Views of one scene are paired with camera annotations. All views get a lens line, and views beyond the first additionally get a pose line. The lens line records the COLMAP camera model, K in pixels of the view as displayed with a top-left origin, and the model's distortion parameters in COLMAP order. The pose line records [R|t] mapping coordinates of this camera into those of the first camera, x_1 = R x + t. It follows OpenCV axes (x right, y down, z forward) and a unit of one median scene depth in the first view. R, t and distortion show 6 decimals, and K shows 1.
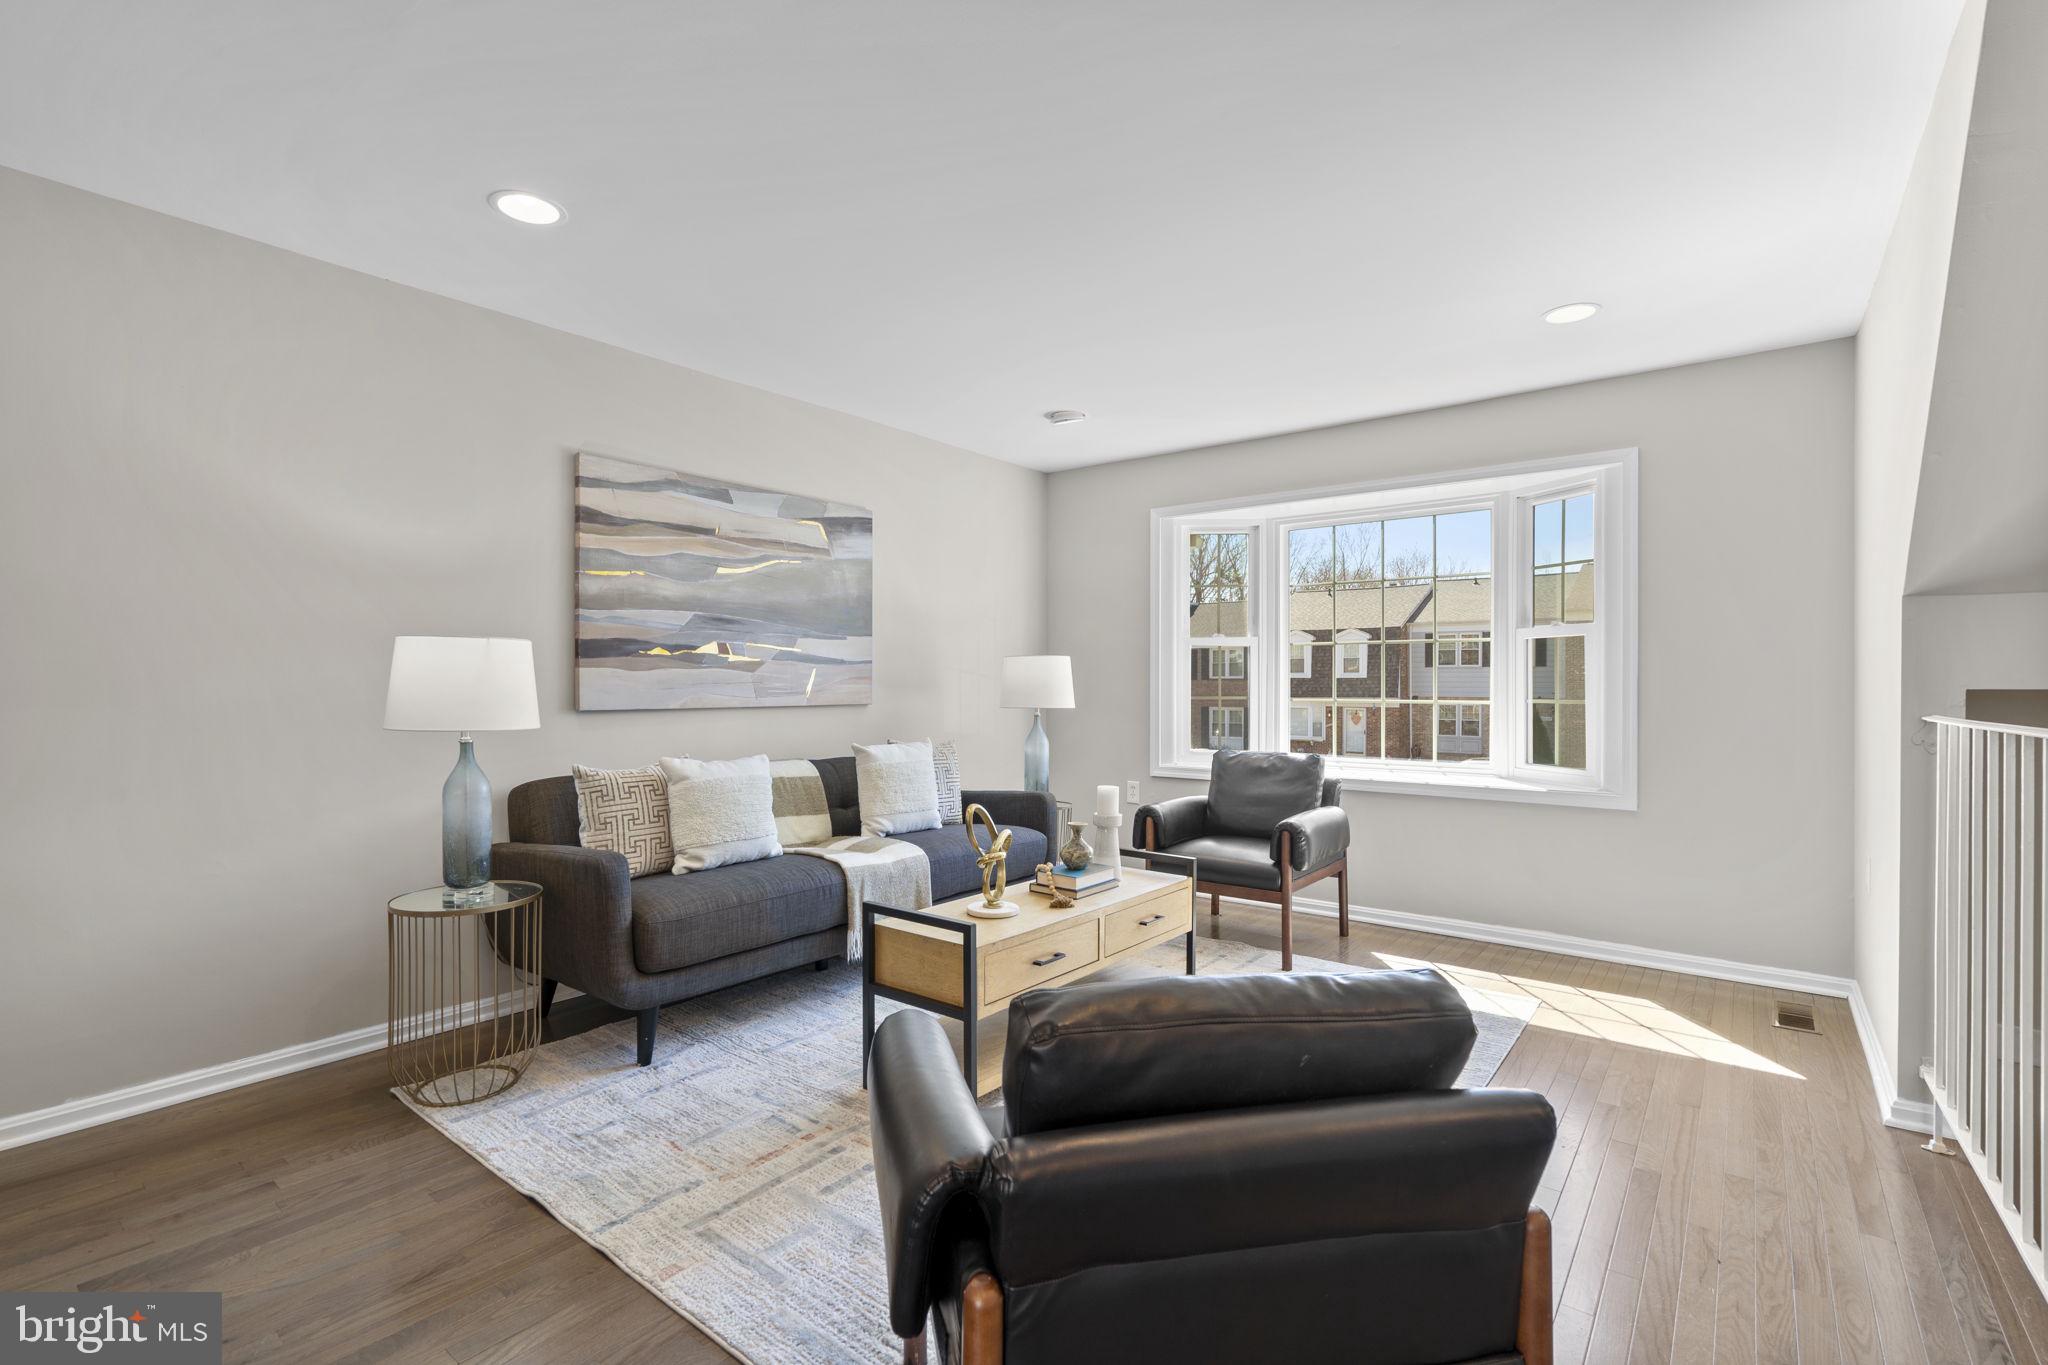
lens RADIAL K [[919.3, 0, 1026.3], [0, 919.3, 713.6], [0, 0, 1]] dist [0.000774, 0.000642]
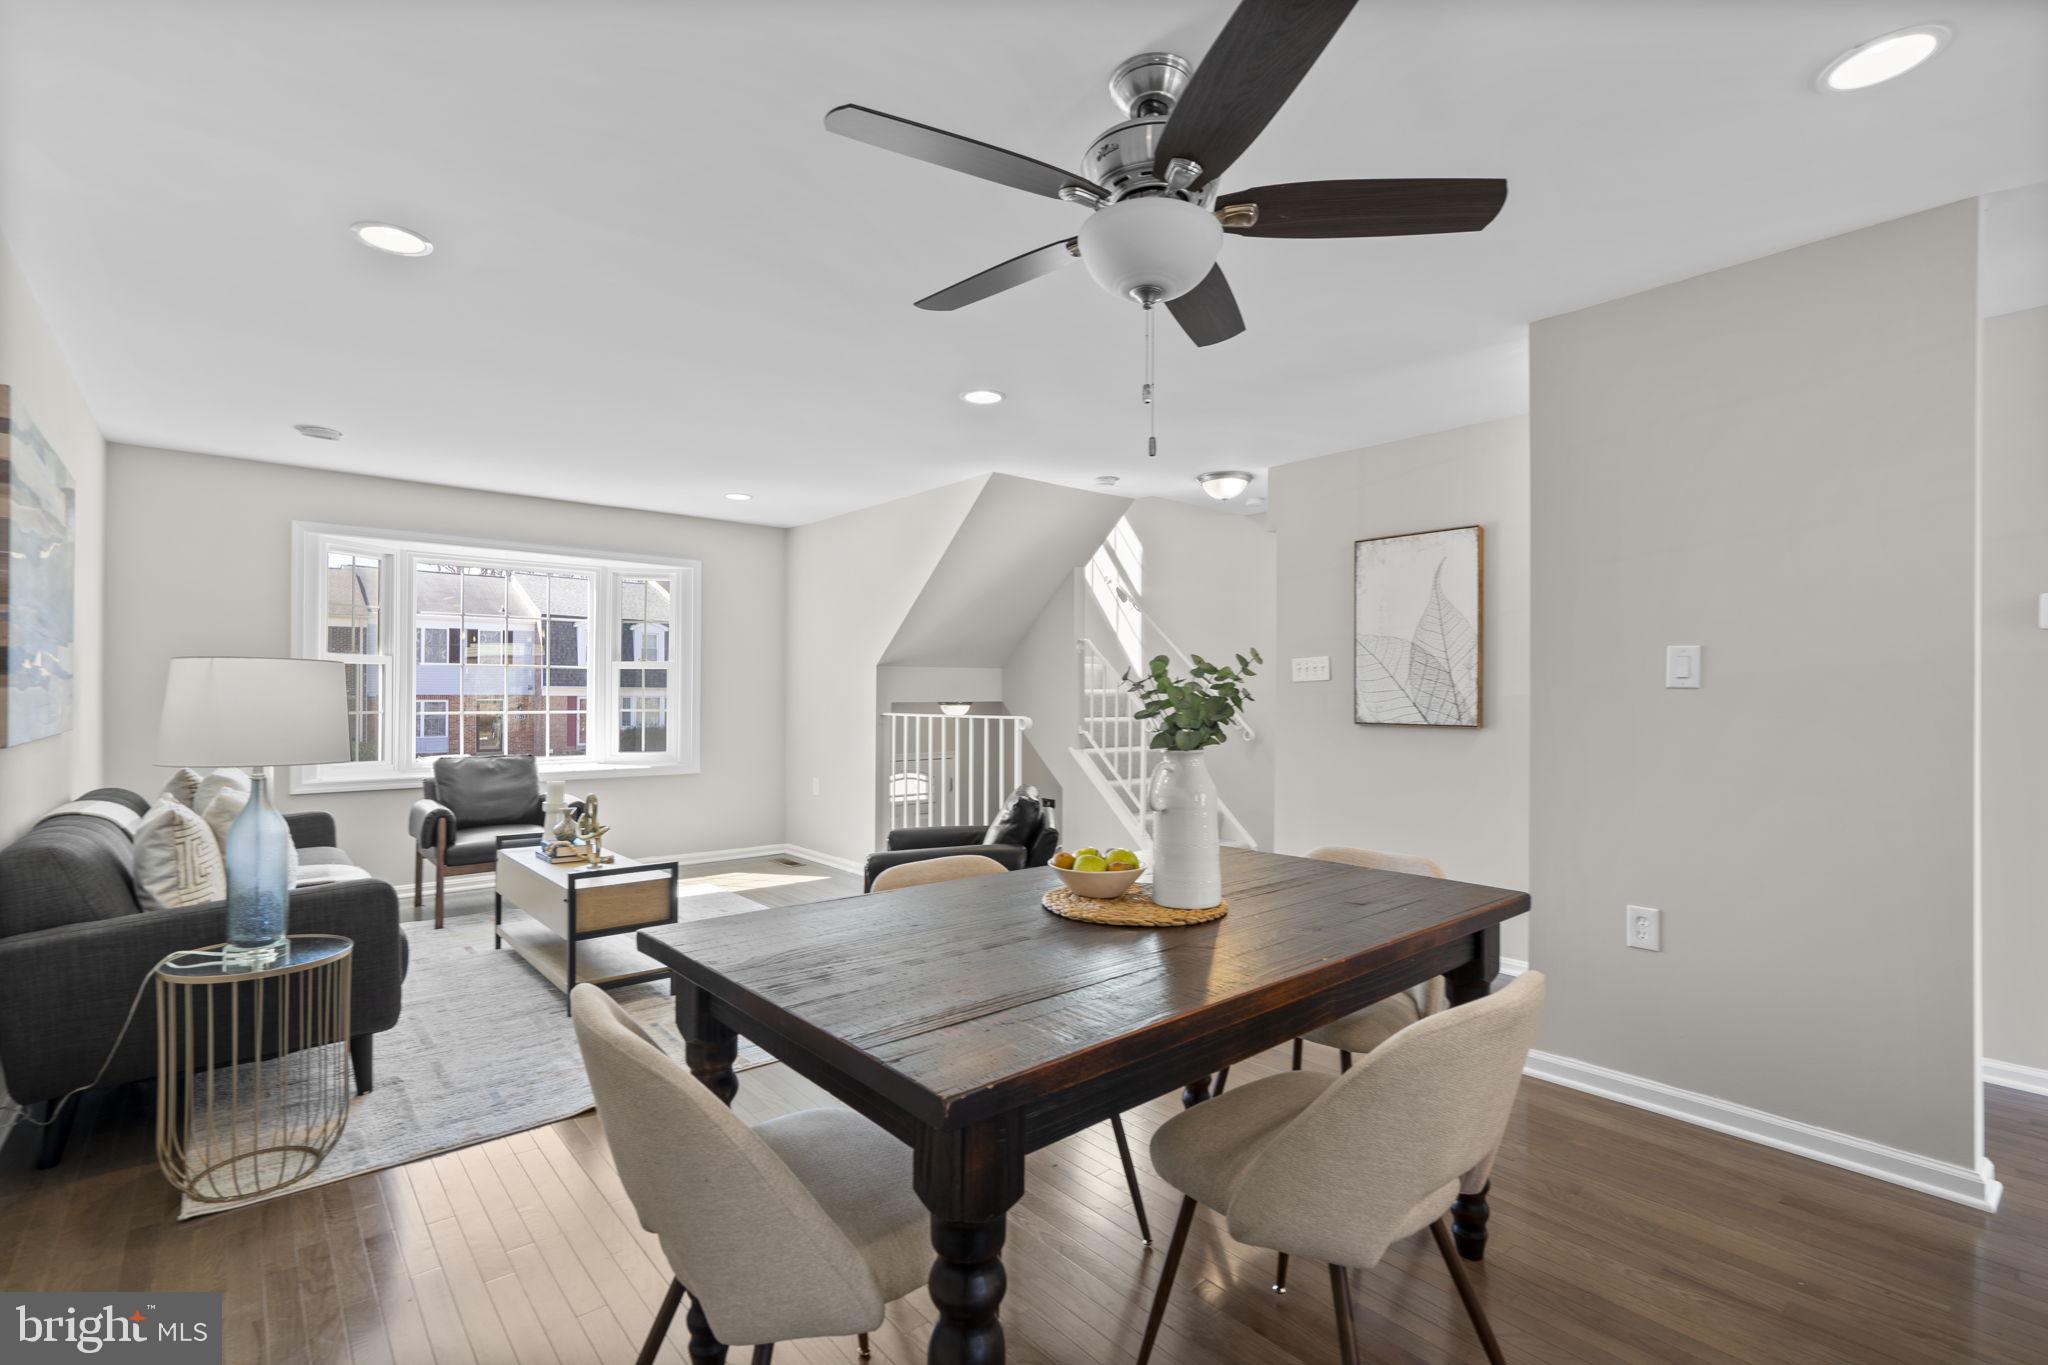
lens RADIAL K [[939.4, 0, 1010.9], [0, 939.4, 691.6], [0, 0, 1]] dist [-0.004286, 0.000469]
pose [[0.204613, 0.001012, 0.978842, -0.880634], [0.026942, 0.999615, -0.006665, -0.017254], [-0.978472, 0.027736, 0.204507, 0.072683]]
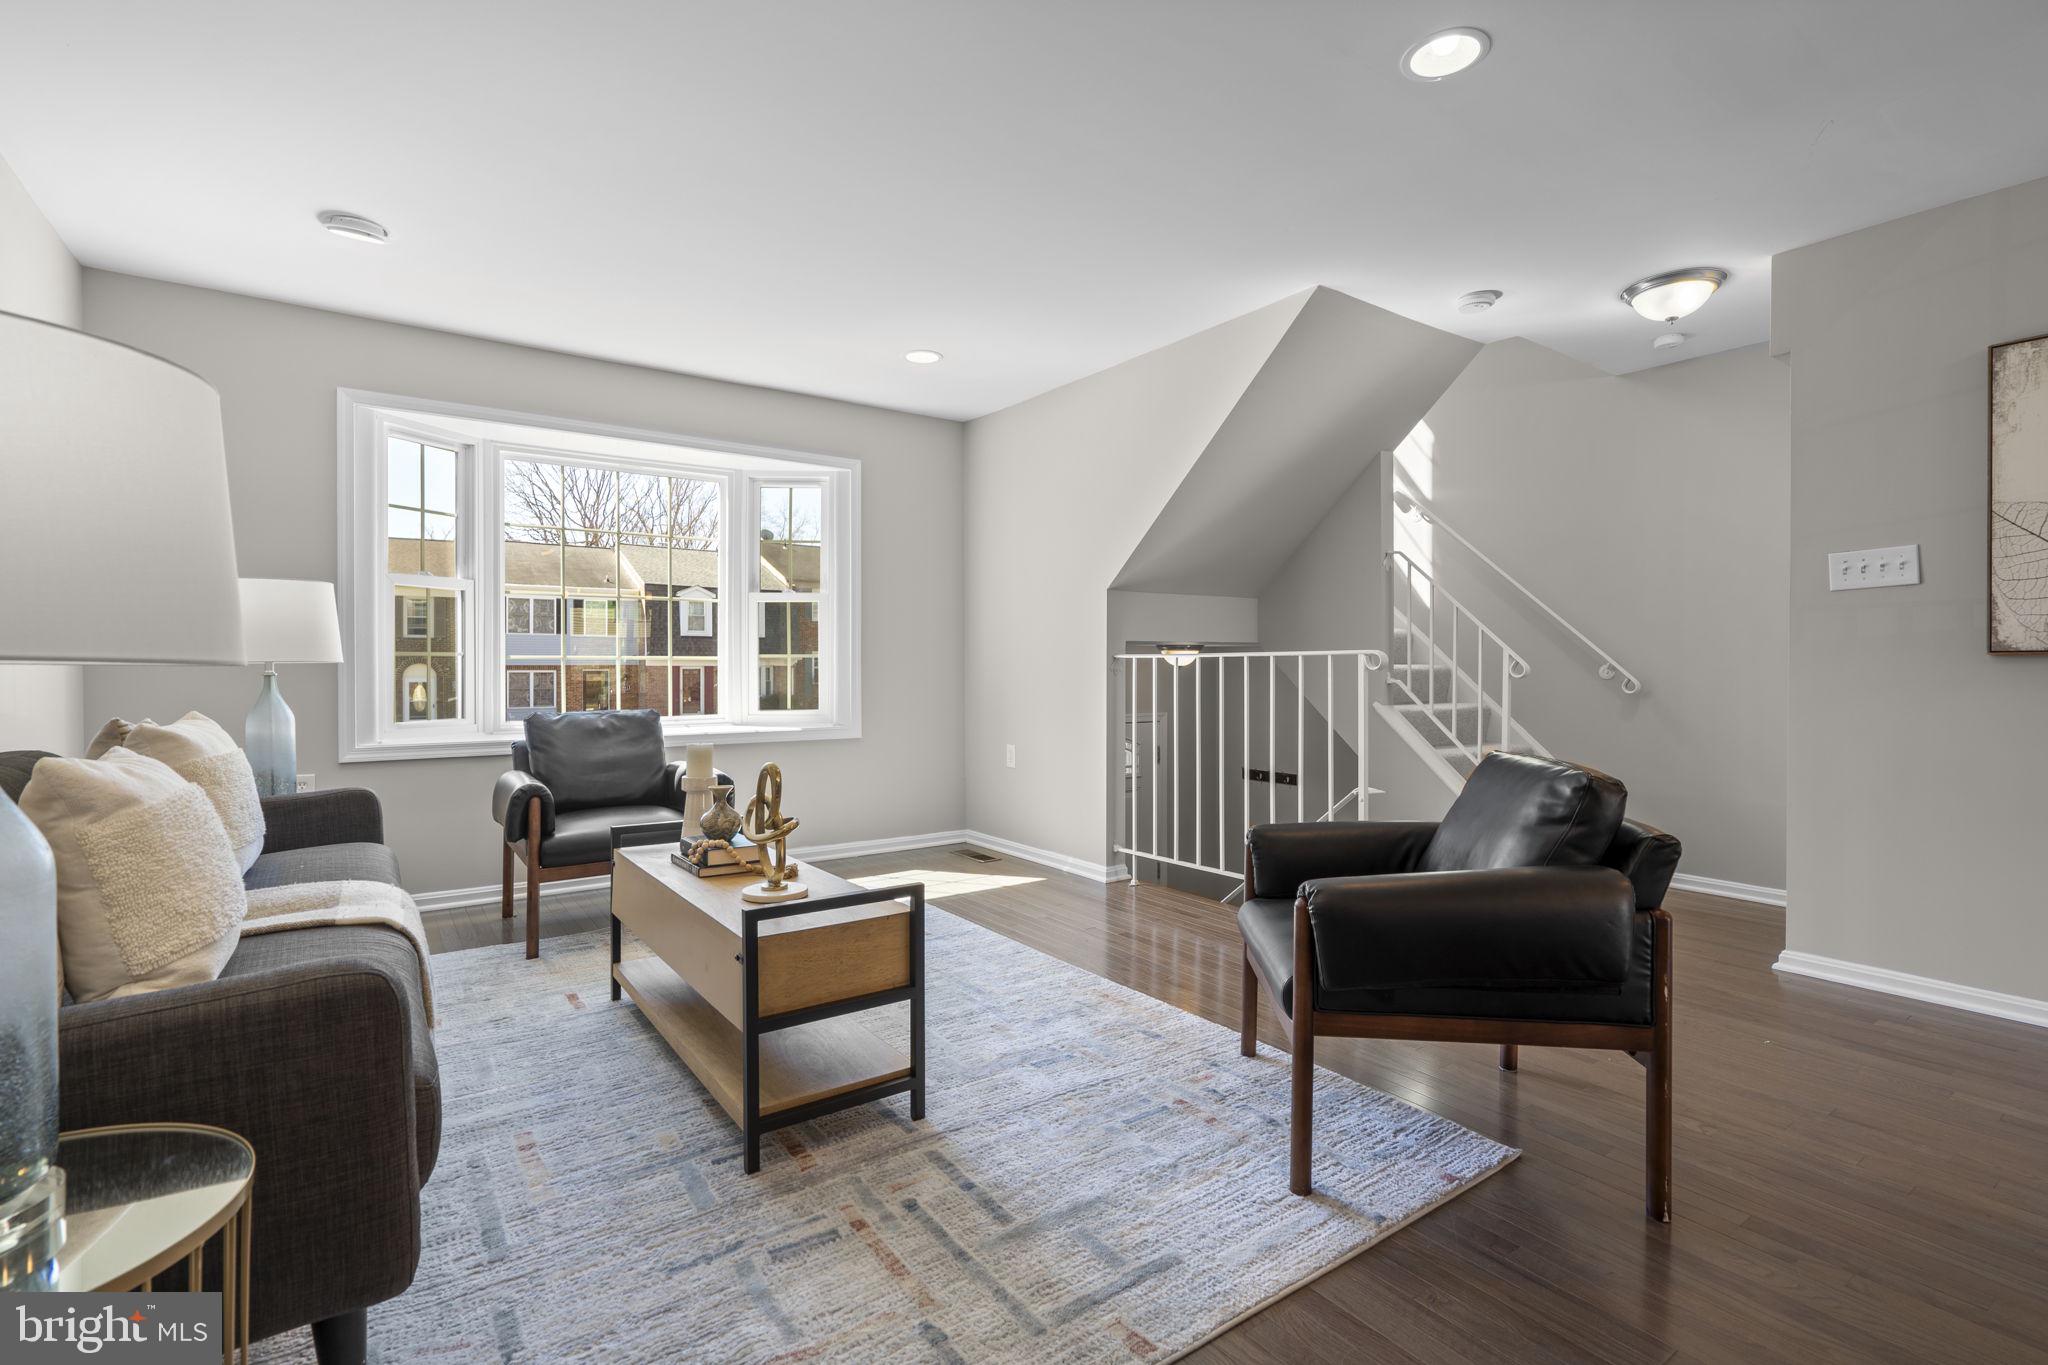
lens RADIAL K [[934.5, 0, 1008.3], [0, 934.5, 674.1], [0, 0, 1]] dist [0.000626, 0.000138]
pose [[0.292522, -0.010048, 0.956206, -0.524024], [0.031082, 0.999516, 0.000995, 0.019323], [-0.955753, 0.029430, 0.292693, 0.387513]]
